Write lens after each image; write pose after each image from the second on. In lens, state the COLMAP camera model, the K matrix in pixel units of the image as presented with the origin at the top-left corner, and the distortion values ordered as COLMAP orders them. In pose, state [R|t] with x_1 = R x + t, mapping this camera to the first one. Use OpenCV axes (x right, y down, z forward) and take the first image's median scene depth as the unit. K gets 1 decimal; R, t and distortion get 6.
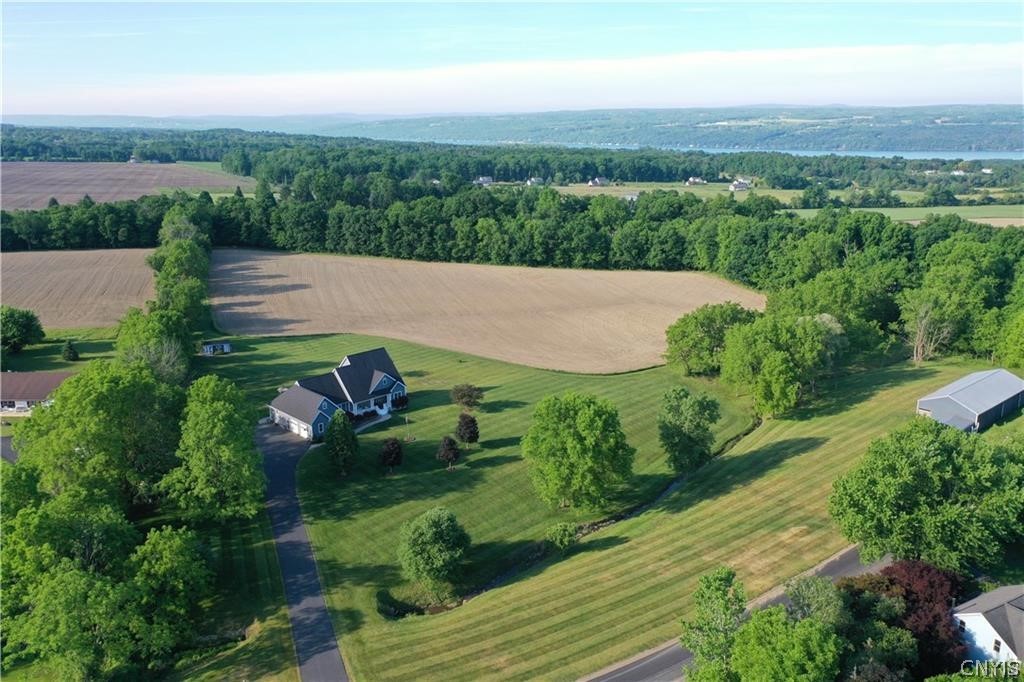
lens RADIAL K [[810.0, 0, 510.5], [0, 810.0, 335.1], [0, 0, 1]] dist [0.007416, 0.005024]
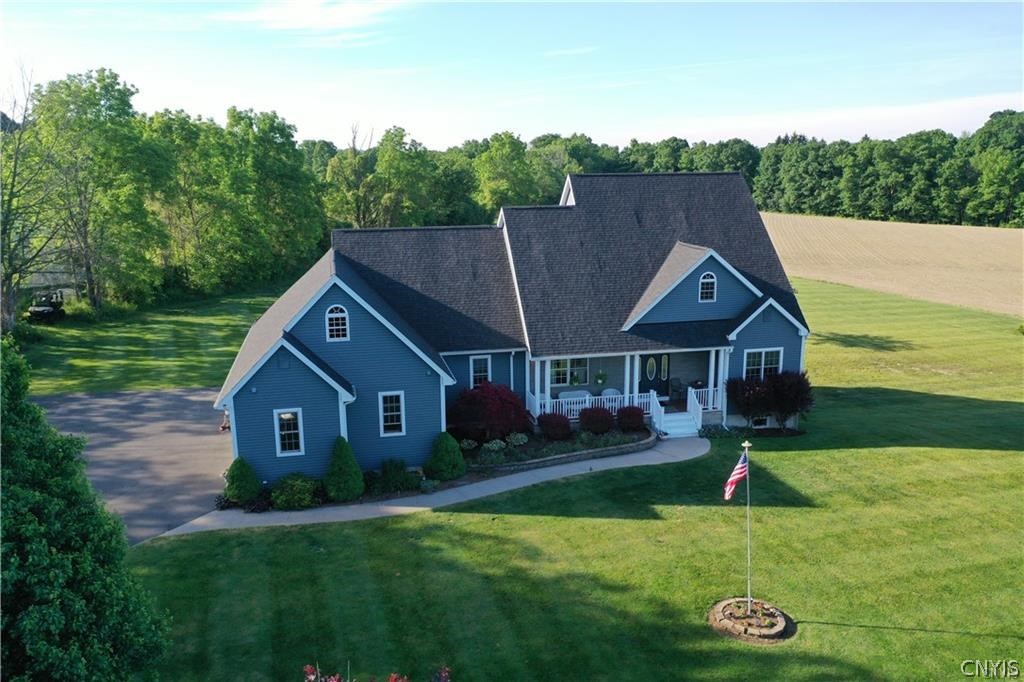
lens RADIAL K [[810.0, 0, 510.5], [0, 810.0, 335.1], [0, 0, 1]] dist [0.007416, 0.005024]
pose [[0.847711, 0.110400, -0.518842, -0.037456], [-0.133356, 0.991043, -0.007009, 0.034773], [0.513422, 0.075132, 0.854841, 0.348160]]
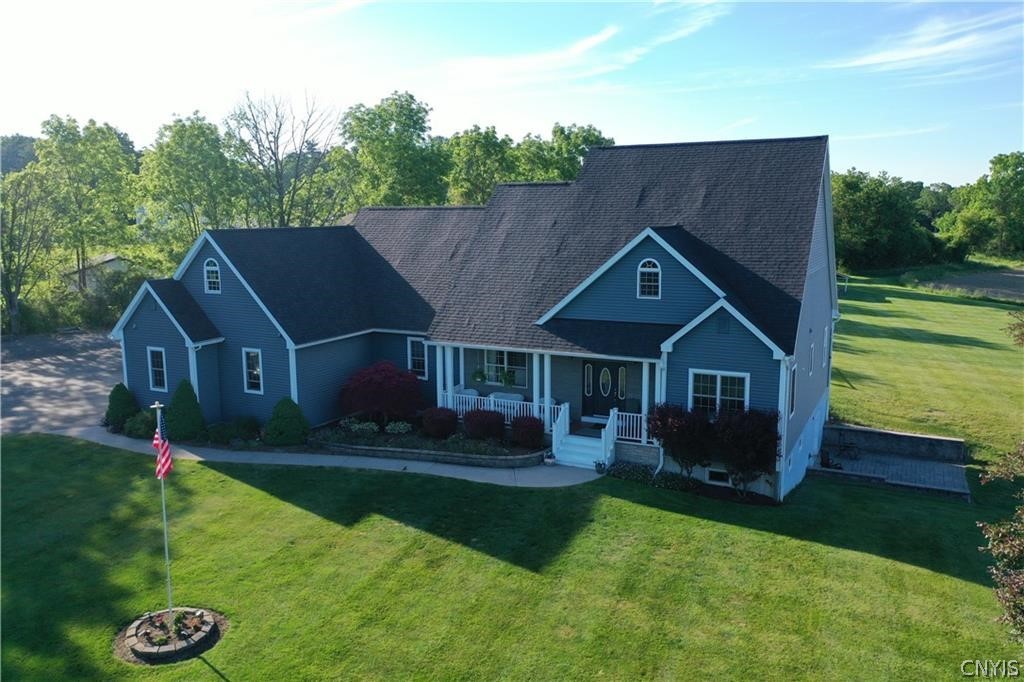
lens RADIAL K [[810.0, 0, 510.5], [0, 810.0, 335.1], [0, 0, 1]] dist [0.007416, 0.005024]
pose [[0.326792, 0.147662, -0.933490, -0.003275], [-0.238458, 0.968645, 0.069744, 0.027952], [0.914519, 0.199807, 0.351757, 0.407605]]
